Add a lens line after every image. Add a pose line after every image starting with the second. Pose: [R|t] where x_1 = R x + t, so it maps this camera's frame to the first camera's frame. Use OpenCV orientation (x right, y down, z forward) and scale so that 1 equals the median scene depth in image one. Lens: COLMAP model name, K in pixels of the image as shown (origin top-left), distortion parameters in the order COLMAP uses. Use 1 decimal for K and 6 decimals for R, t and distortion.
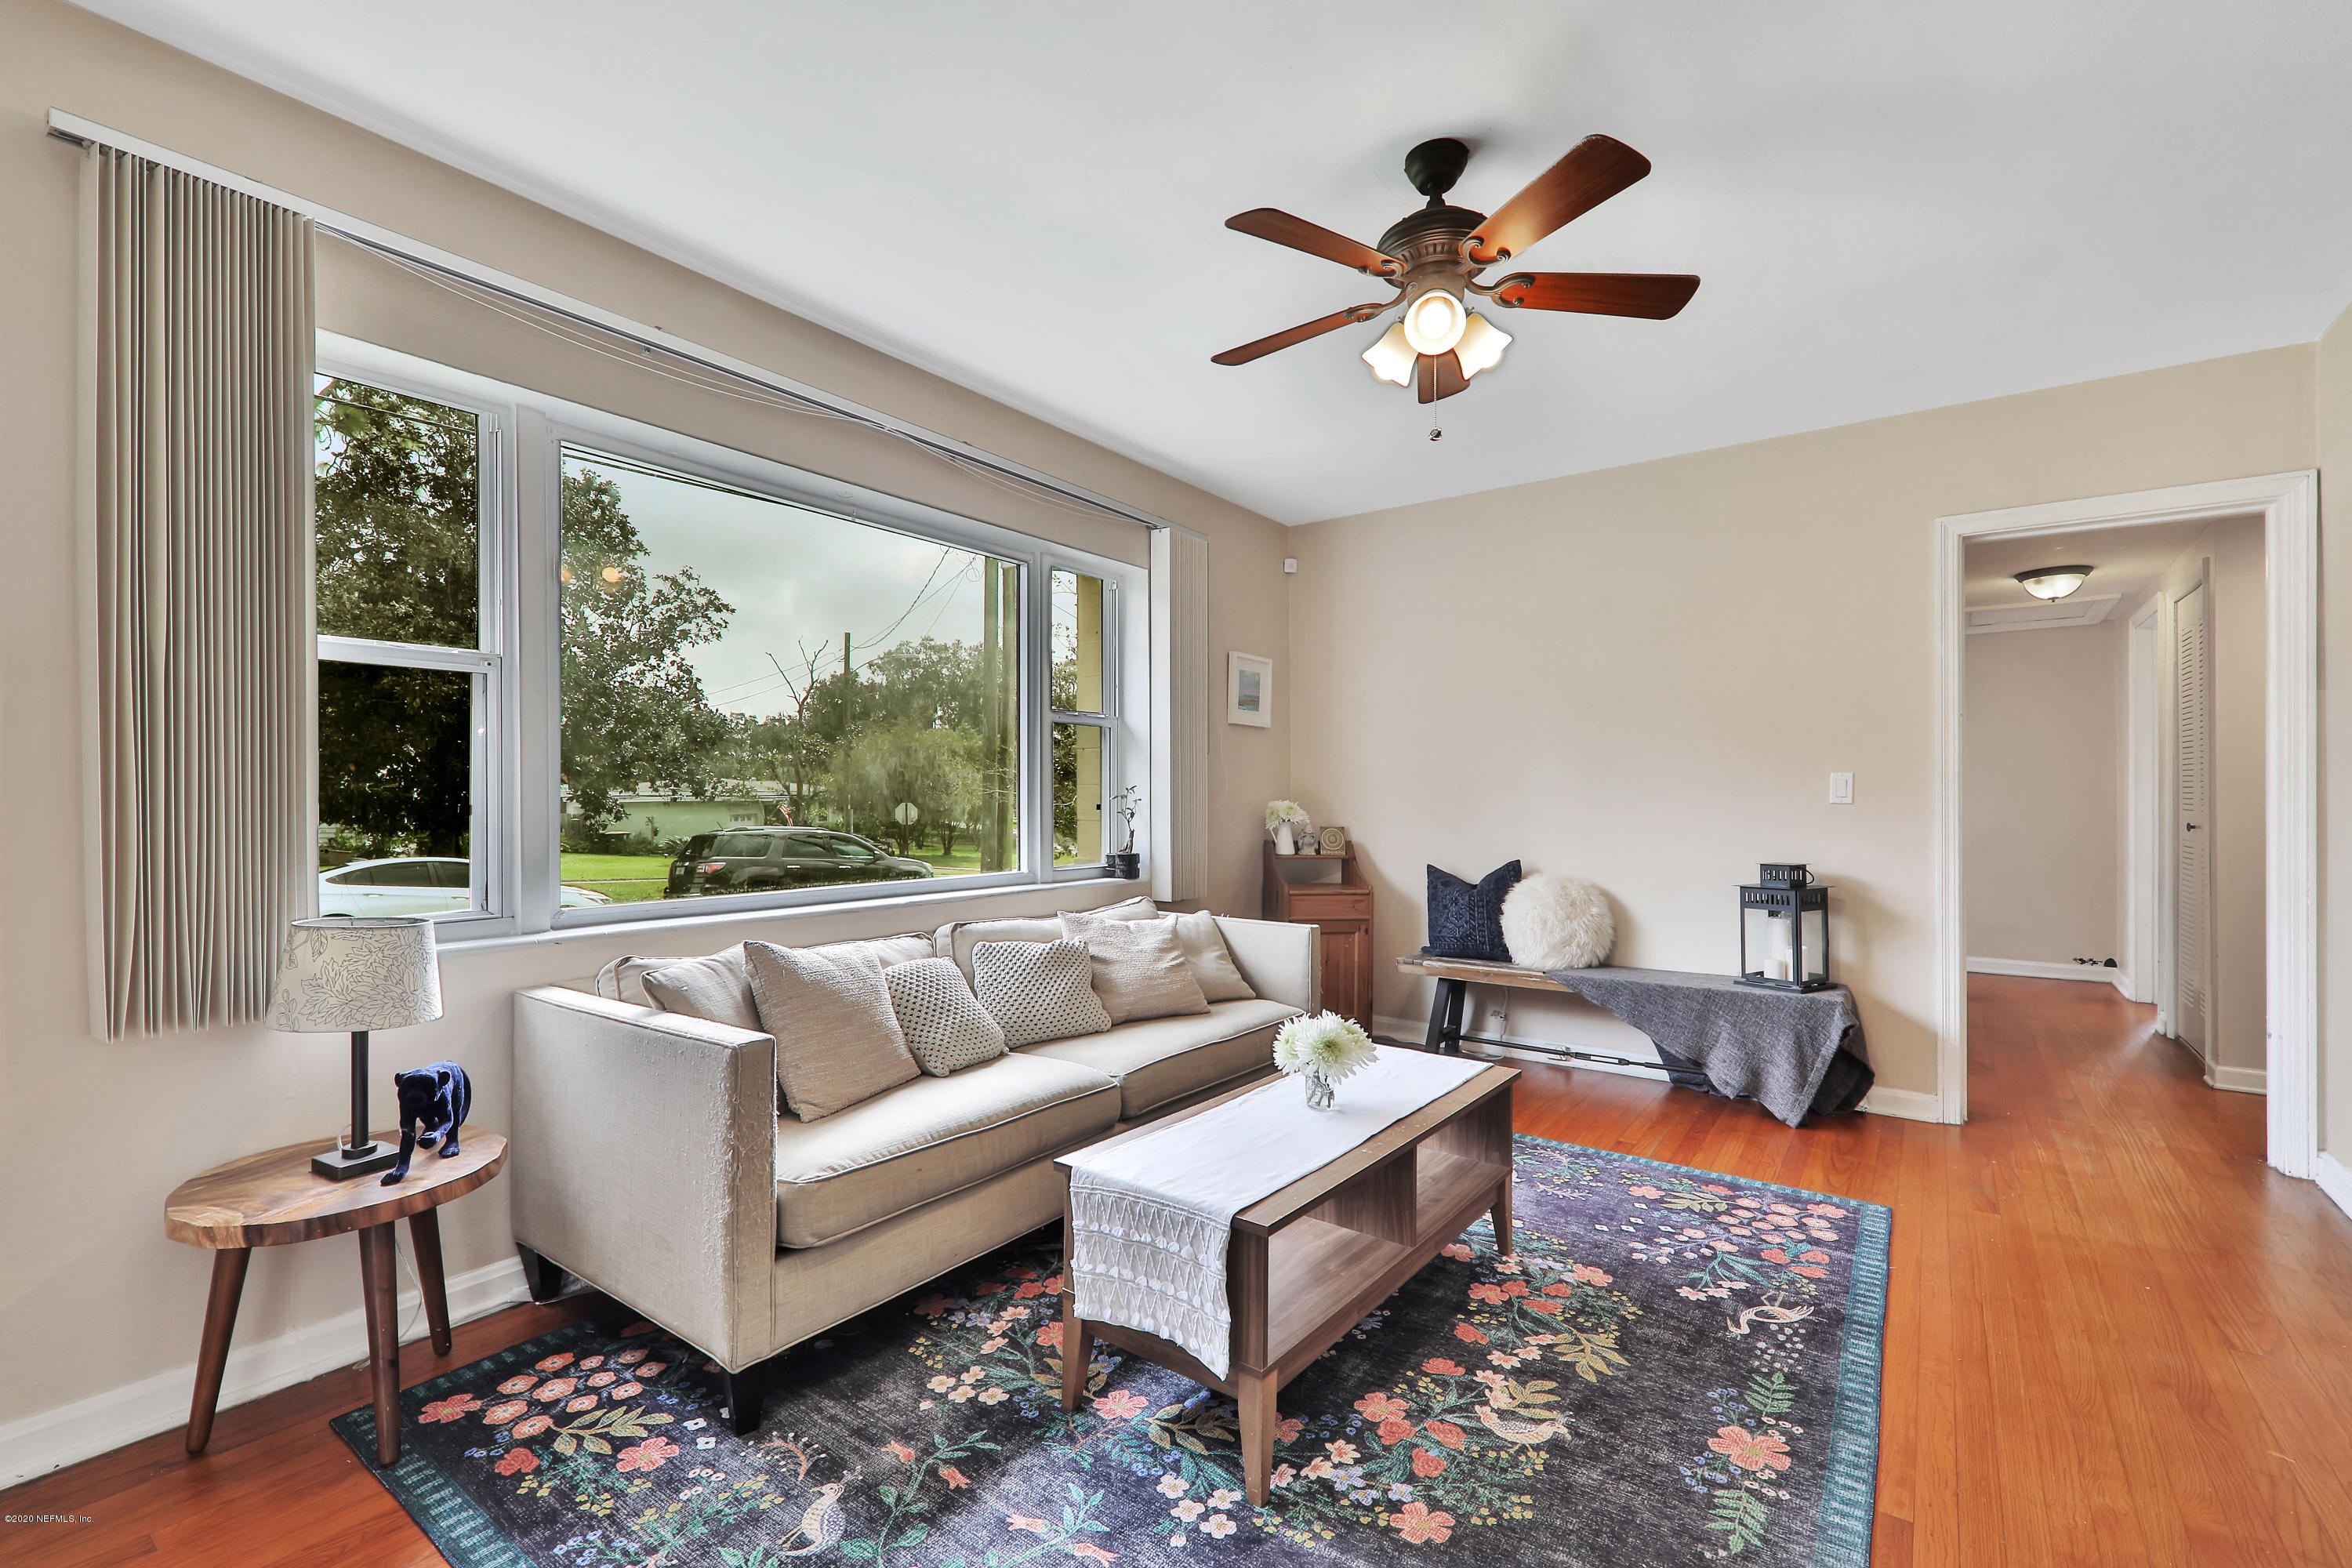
lens RADIAL K [[1010.5, 0, 1184.7], [0, 1010.5, 789.4], [0, 0, 1]] dist [0.002342, -0.000429]
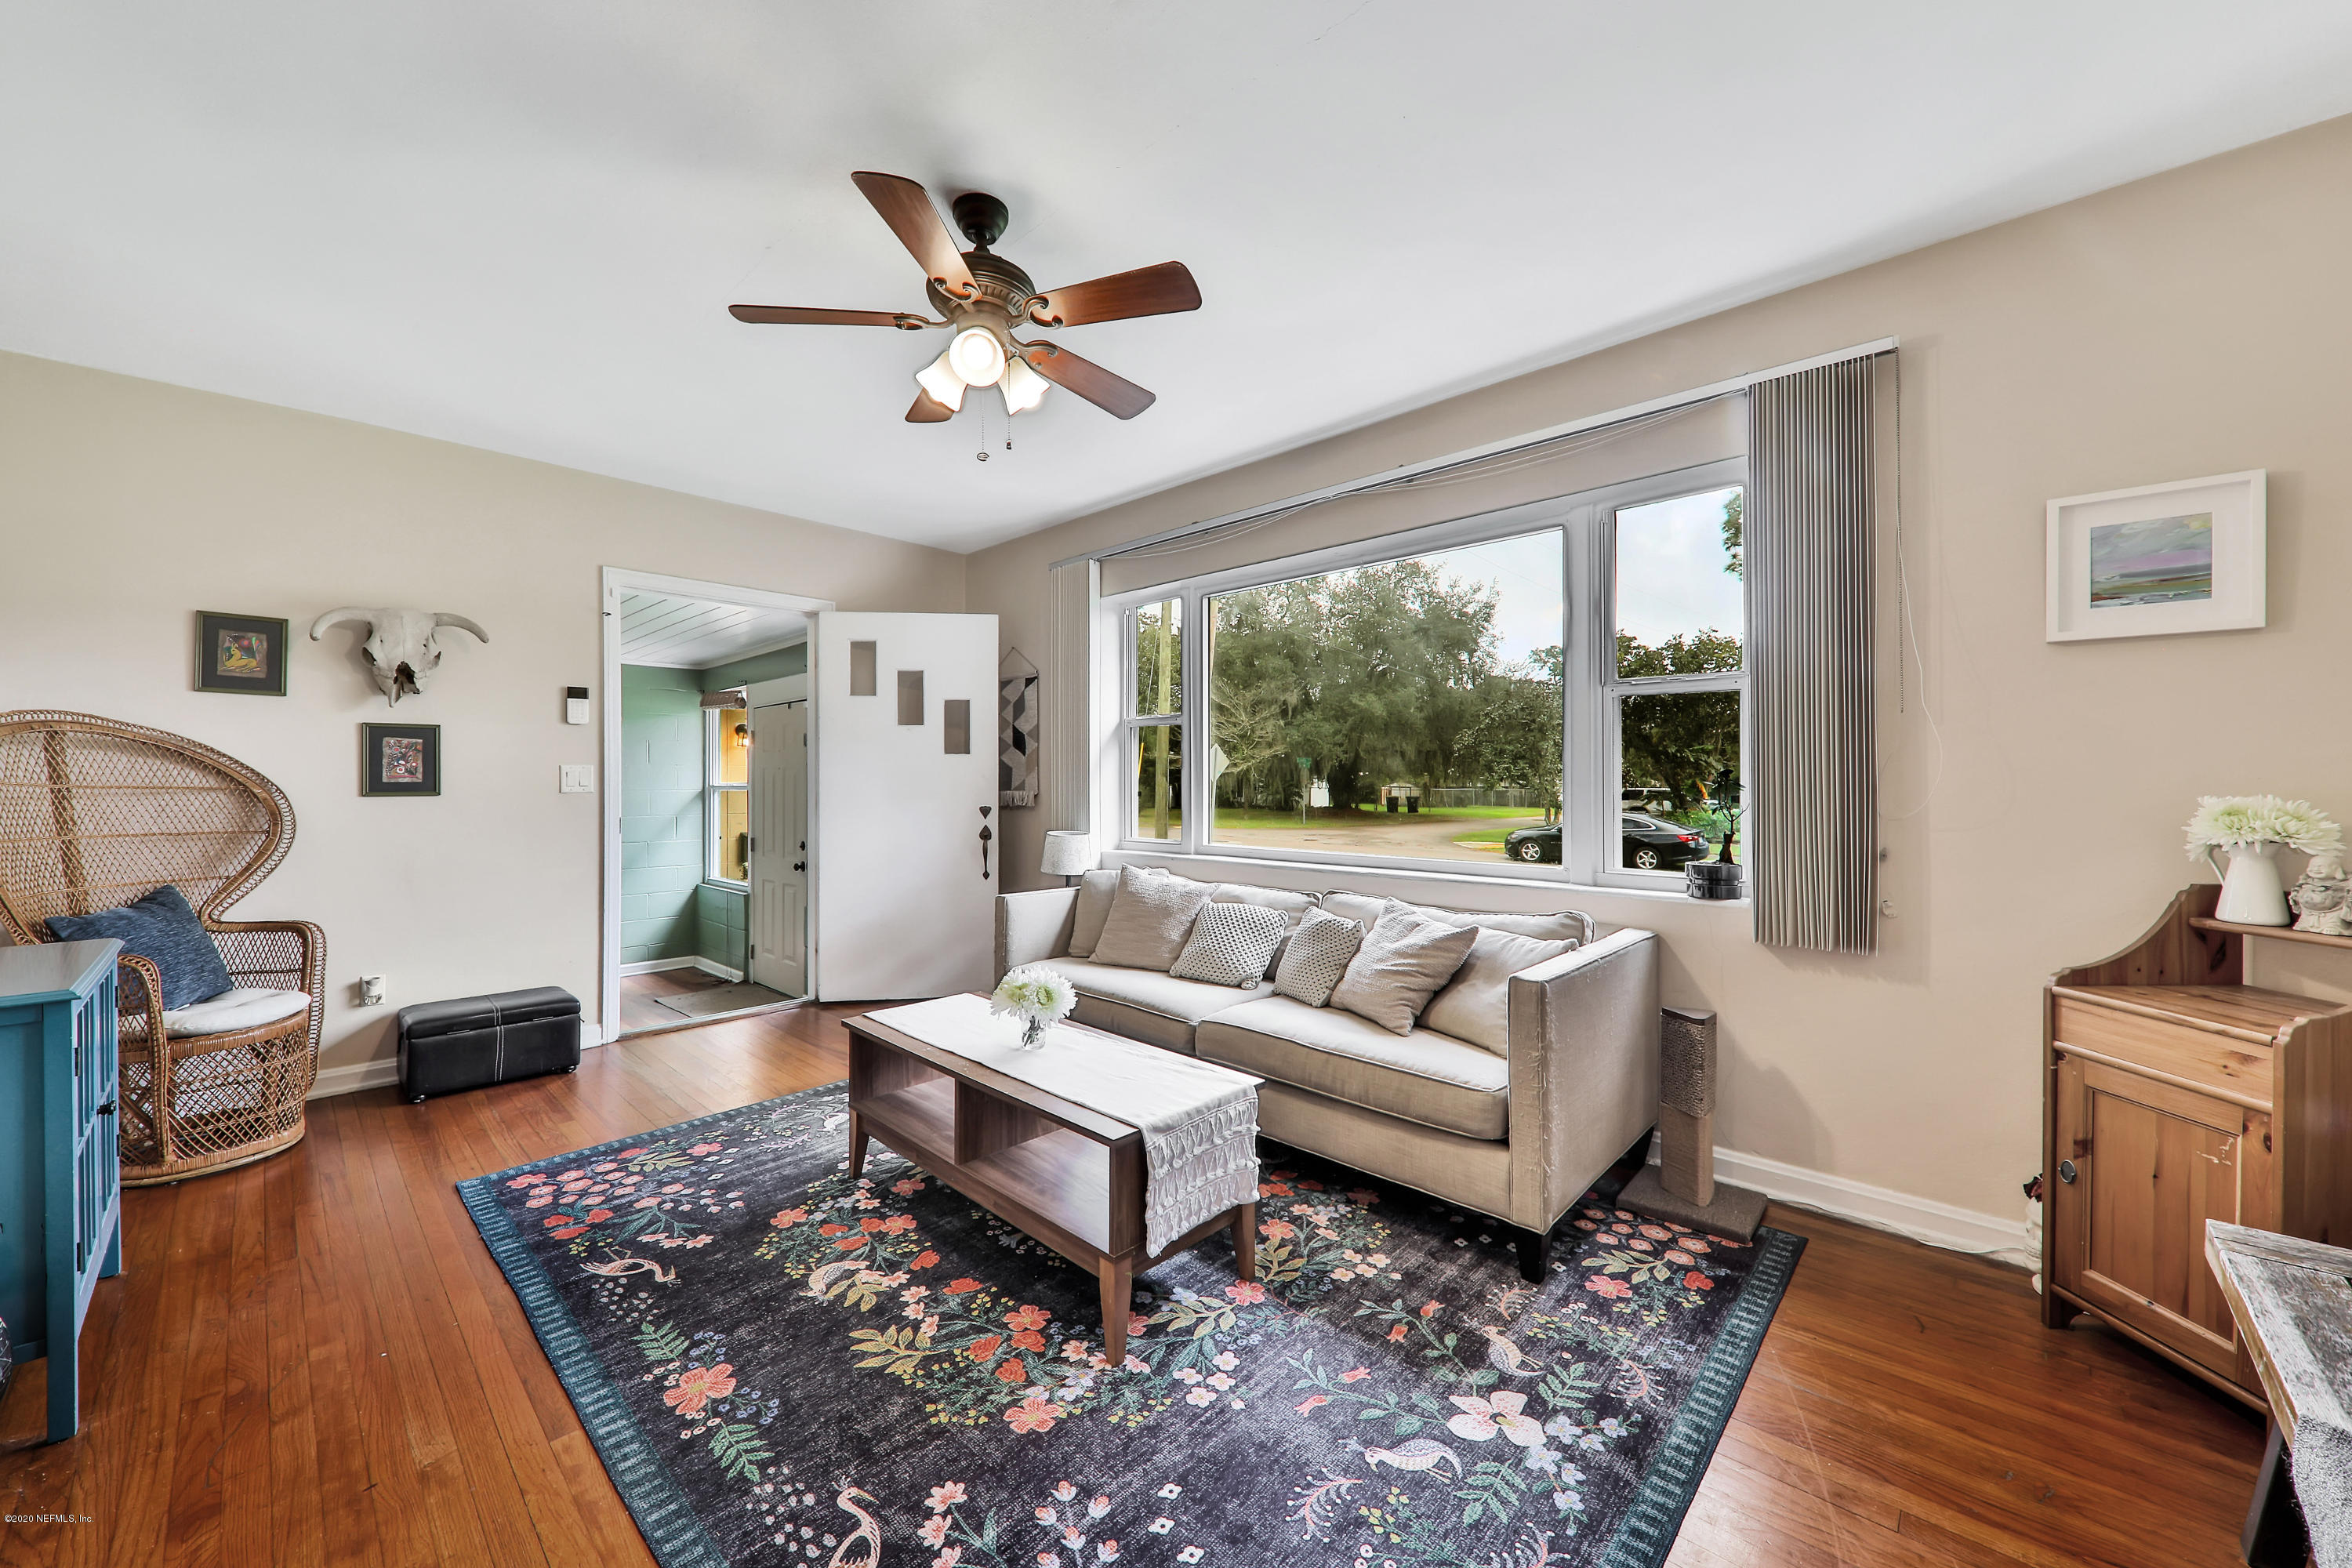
lens RADIAL K [[882.5, 0, 1170.3], [0, 882.5, 780.3], [0, 0, 1]] dist [0.002475, -0.000409]
pose [[-0.130522, -0.000443, -0.991445, 1.283478], [0.004680, 0.999988, -0.001063, 0.000893], [0.991434, -0.004779, -0.130518, 1.454452]]
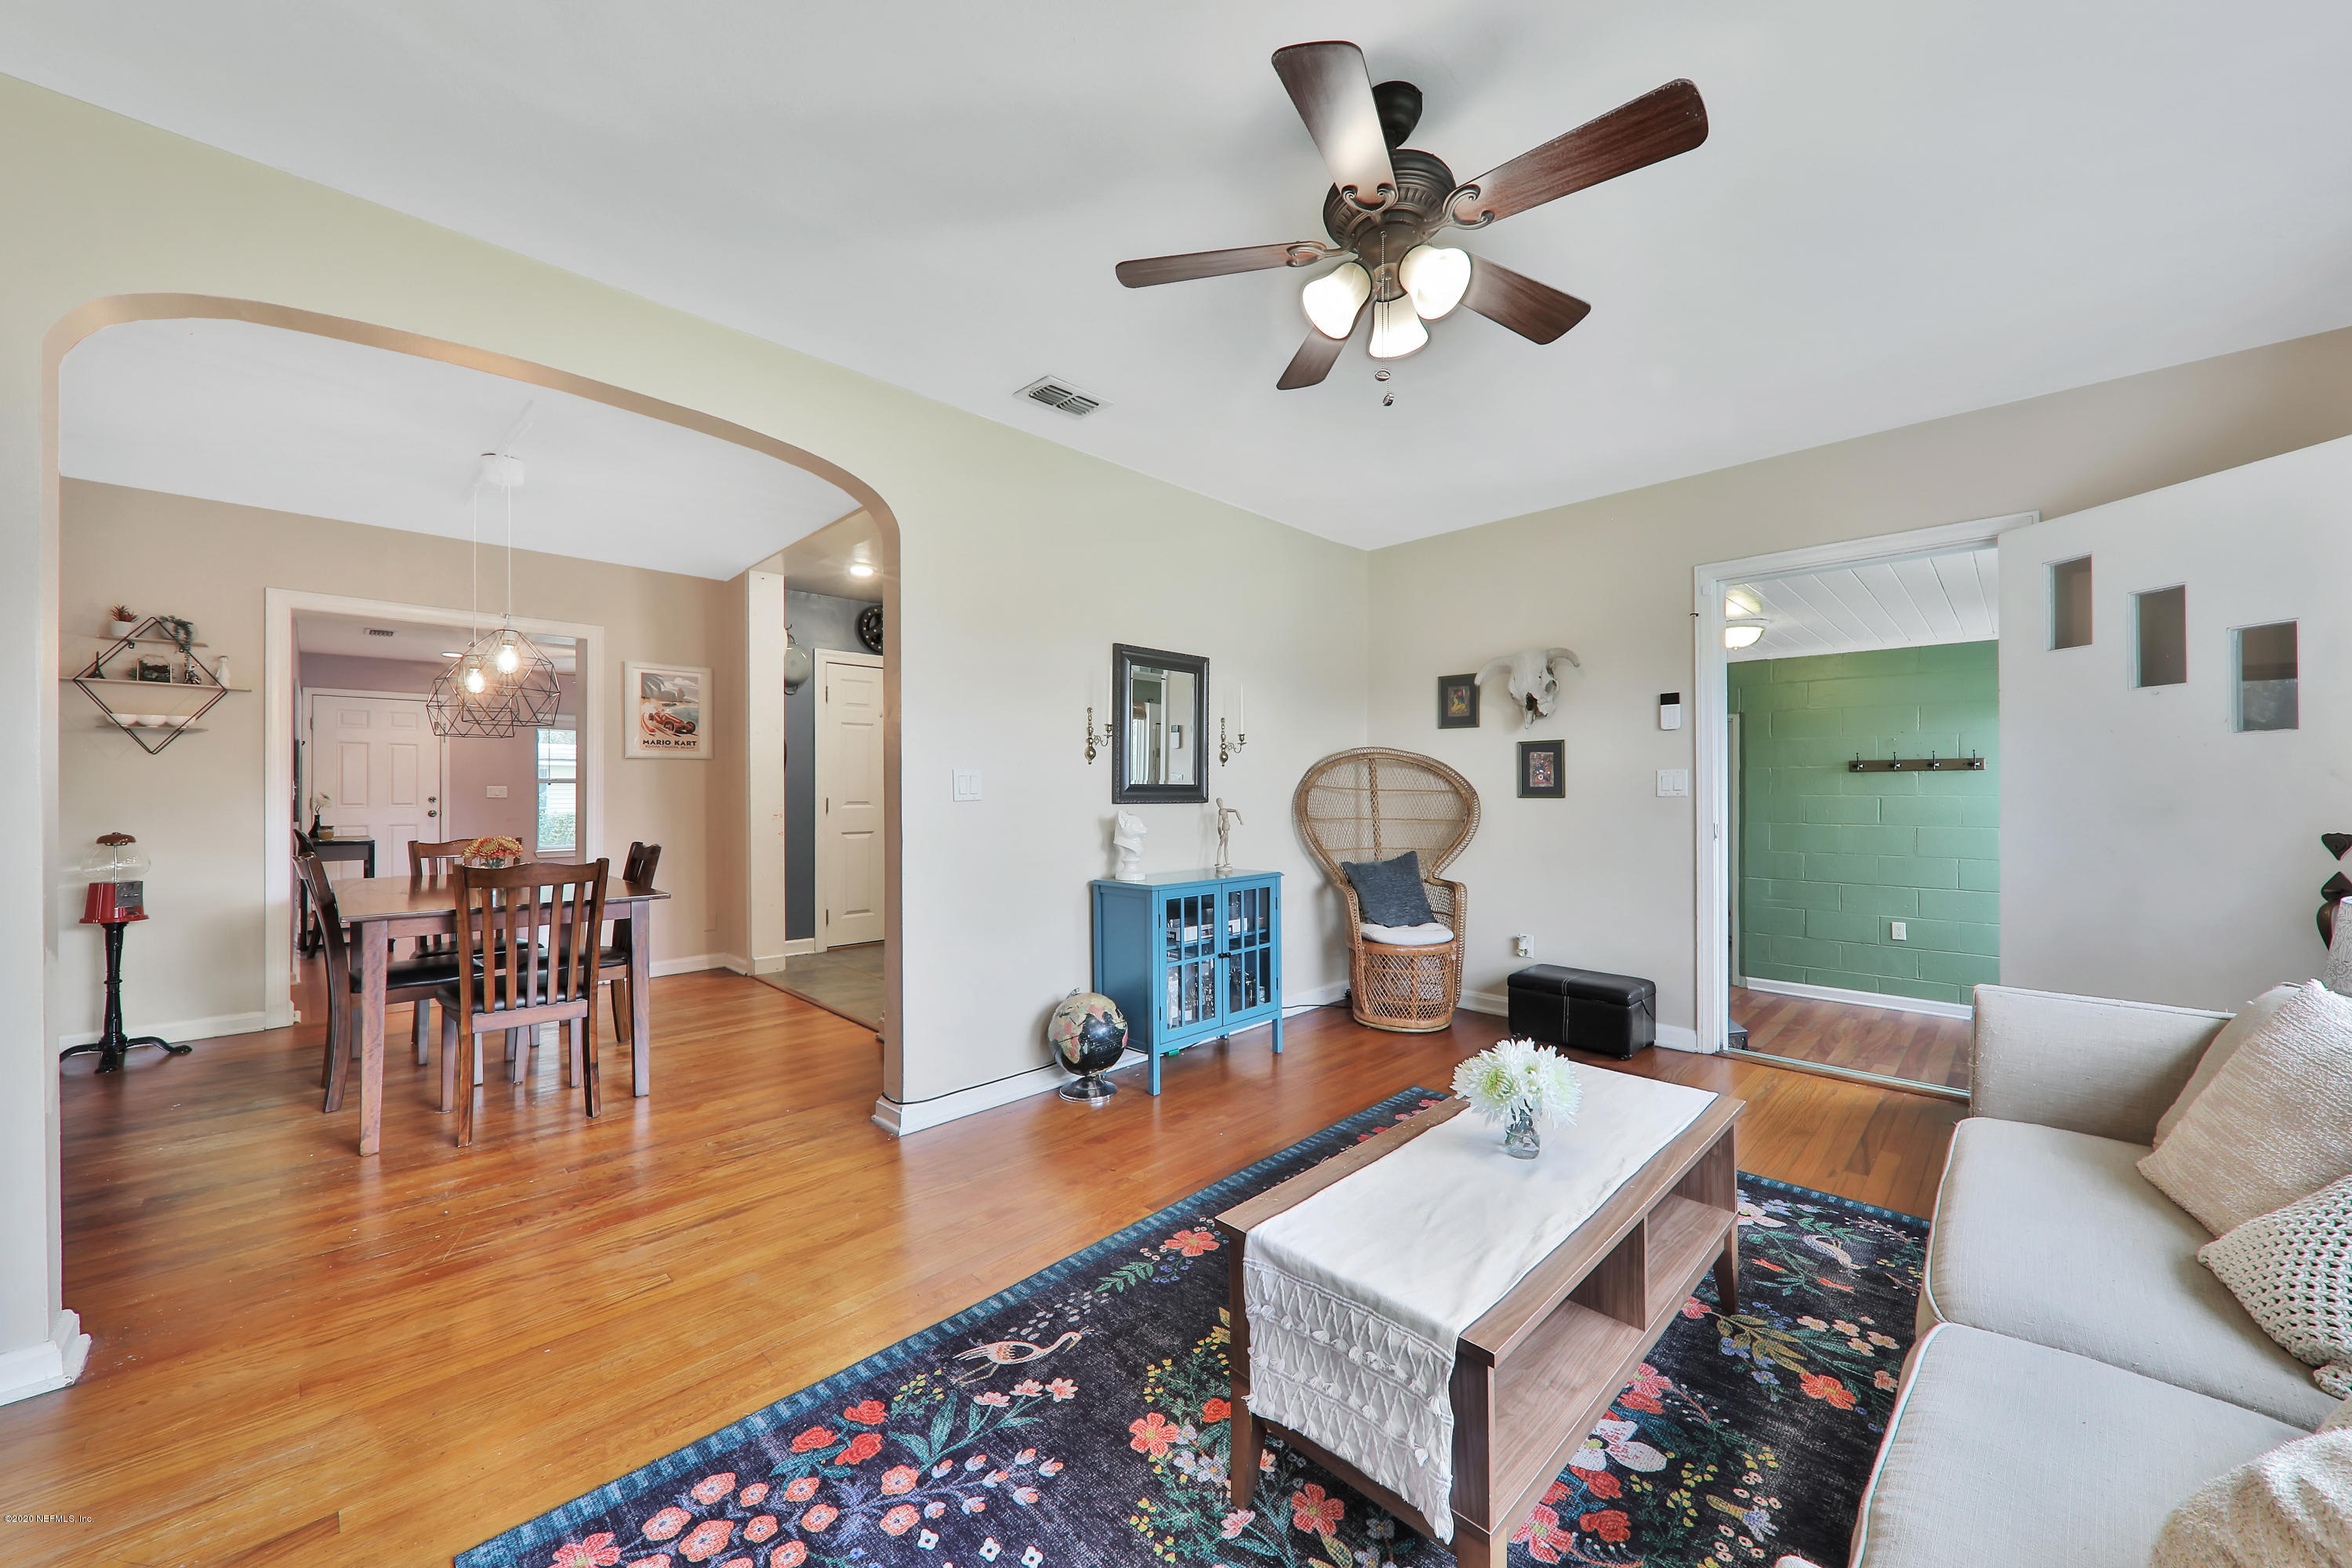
lens RADIAL K [[863.4, 0, 1171.0], [0, 863.4, 787.6], [0, 0, 1]] dist [-0.001171, -0.000431]
pose [[-0.987355, 0.004680, 0.158453, 0.348492], [0.003809, 0.999976, -0.005799, 0.006403], [-0.158476, -0.005123, -0.987350, 1.989278]]
